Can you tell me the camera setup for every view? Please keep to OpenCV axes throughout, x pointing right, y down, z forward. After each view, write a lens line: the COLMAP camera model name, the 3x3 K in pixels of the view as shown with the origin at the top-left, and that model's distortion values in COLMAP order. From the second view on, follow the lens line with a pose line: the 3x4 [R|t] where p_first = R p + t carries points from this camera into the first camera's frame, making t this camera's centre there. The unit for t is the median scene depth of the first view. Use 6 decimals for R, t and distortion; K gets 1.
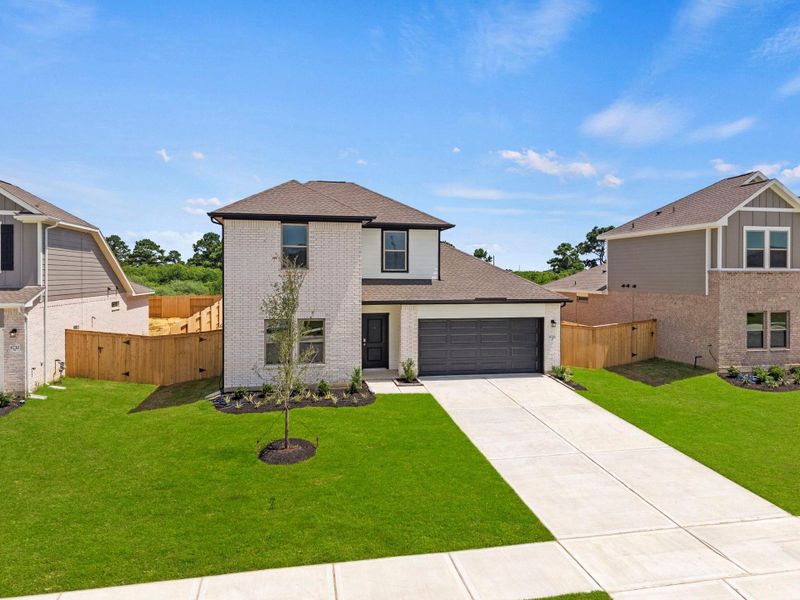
lens RADIAL K [[547.3, 0, 400.0], [0, 547.3, 300.0], [0, 0, 1]] dist [0.003703, -0.001628]
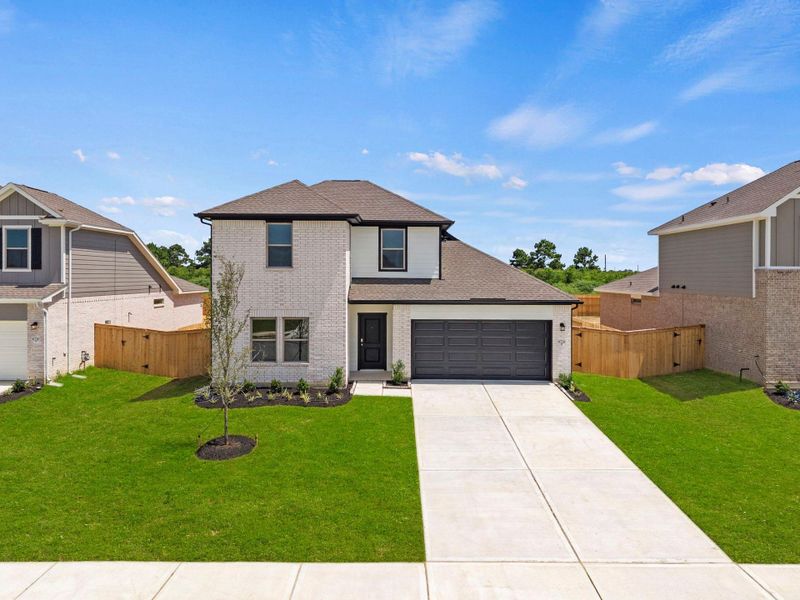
lens RADIAL K [[553.2, 0, 400.0], [0, 553.2, 300.0], [0, 0, 1]] dist [0.002123, 0.000751]
pose [[0.980091, 0.009857, -0.198303, 0.199958], [-0.010142, 0.999948, -0.000419, 0.000820], [0.198288, 0.002422, 0.980141, 0.039906]]
